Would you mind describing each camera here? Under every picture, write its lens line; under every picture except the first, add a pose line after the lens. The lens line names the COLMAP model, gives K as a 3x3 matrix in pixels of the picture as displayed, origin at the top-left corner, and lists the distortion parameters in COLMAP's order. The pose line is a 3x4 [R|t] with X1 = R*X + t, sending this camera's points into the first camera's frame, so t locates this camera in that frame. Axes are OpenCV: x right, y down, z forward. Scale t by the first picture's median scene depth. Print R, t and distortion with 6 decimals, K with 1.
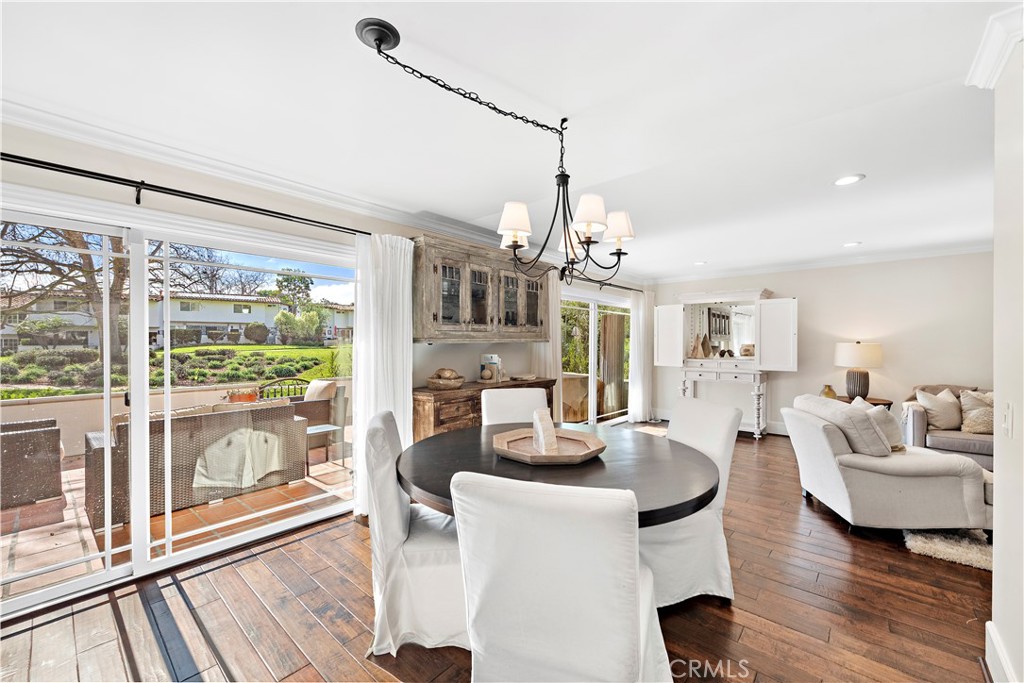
lens RADIAL K [[407.1, 0, 509.0], [0, 407.1, 345.9], [0, 0, 1]] dist [-0.001016, -0.000313]
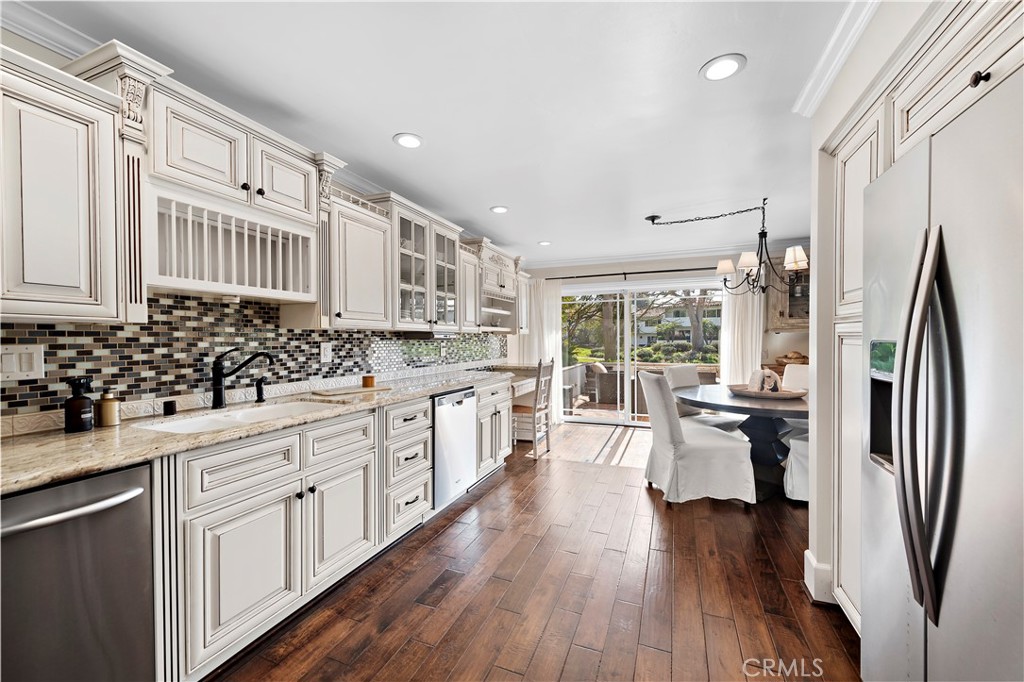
lens RADIAL K [[402.0, 0, 516.5], [0, 402.0, 343.0], [0, 0, 1]] dist [0.001646, -0.000097]
pose [[0.327209, 0.005024, -0.944939, 0.631581], [-0.001859, 0.999987, 0.004673, 0.019151], [0.944950, 0.000227, 0.327214, -0.244796]]
